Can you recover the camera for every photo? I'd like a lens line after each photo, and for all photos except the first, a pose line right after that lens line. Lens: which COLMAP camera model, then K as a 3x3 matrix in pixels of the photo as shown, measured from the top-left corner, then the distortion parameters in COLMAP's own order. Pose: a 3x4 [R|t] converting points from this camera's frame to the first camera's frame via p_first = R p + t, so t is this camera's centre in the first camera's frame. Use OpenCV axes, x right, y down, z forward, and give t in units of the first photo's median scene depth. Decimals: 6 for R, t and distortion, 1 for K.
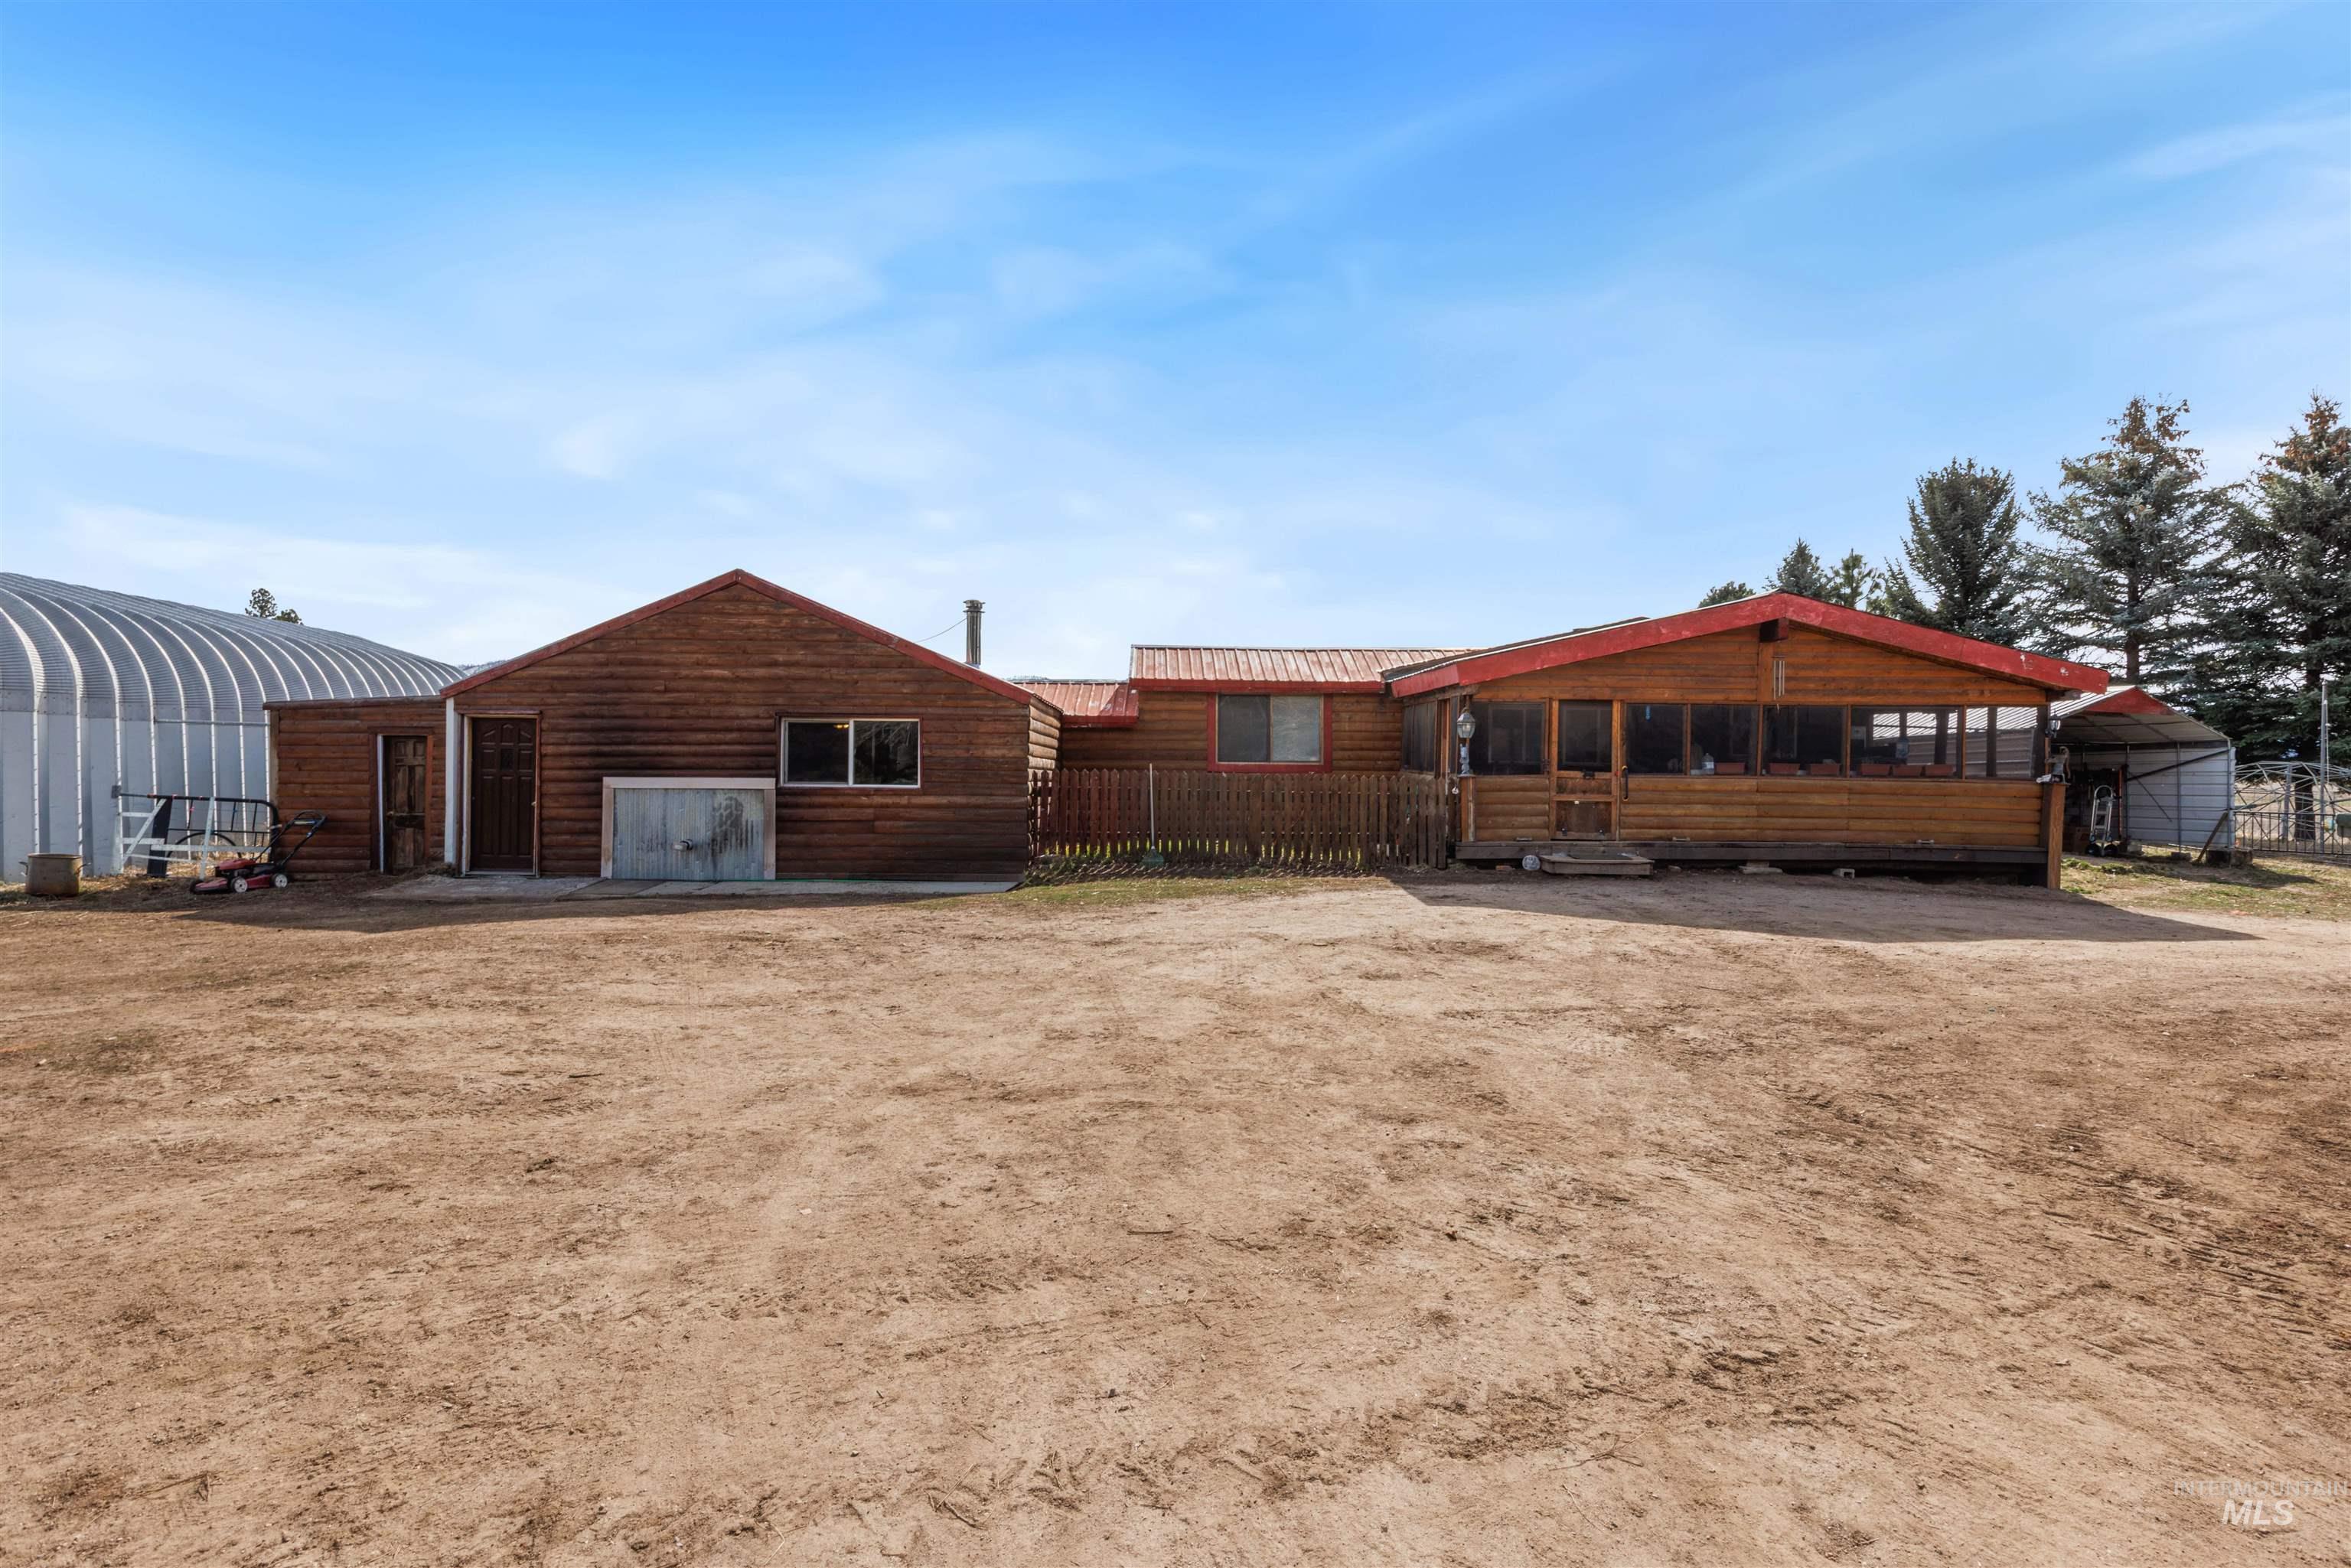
lens RADIAL K [[1285.4, 0, 1175.4], [0, 1285.4, 784.7], [0, 0, 1]] dist [0.000144, 0.000296]
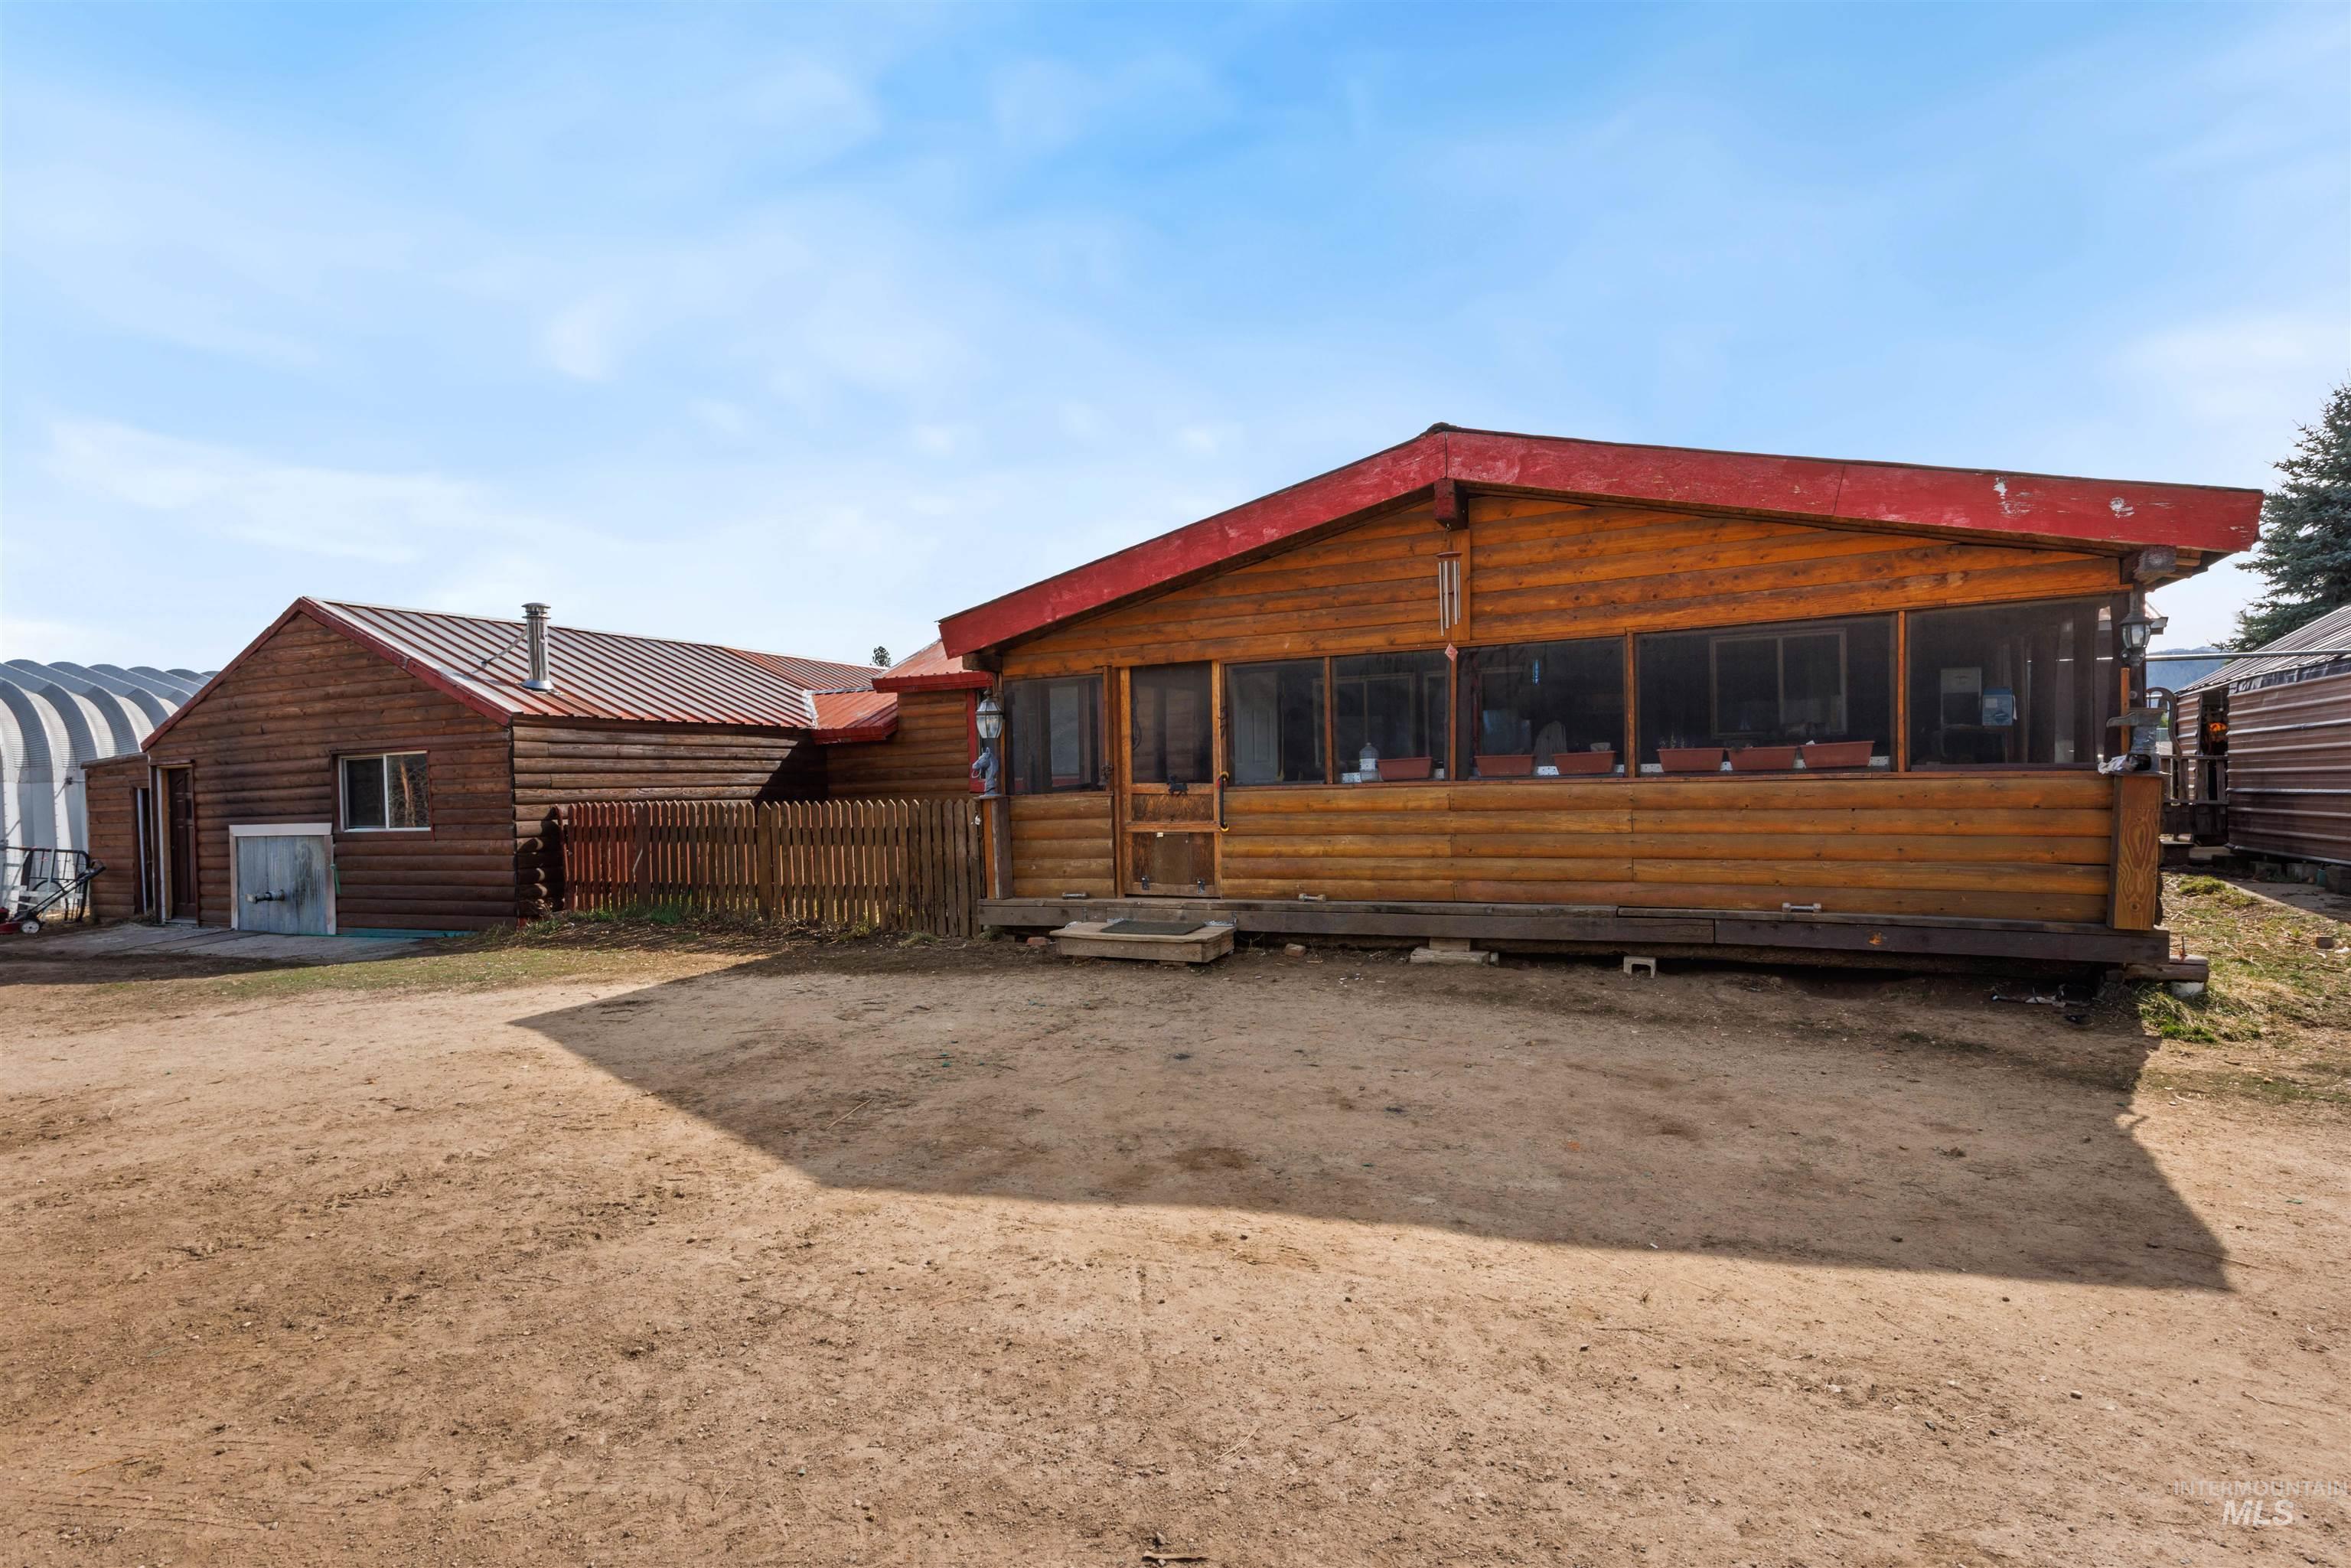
lens RADIAL K [[1227.4, 0, 1177.0], [0, 1227.4, 799.1], [0, 0, 1]] dist [0.000508, -0.000171]
pose [[0.881216, -0.027665, -0.471904, 0.595425], [0.034059, 0.999407, 0.005011, -0.005601], [0.471485, -0.020488, 0.881636, 0.494258]]
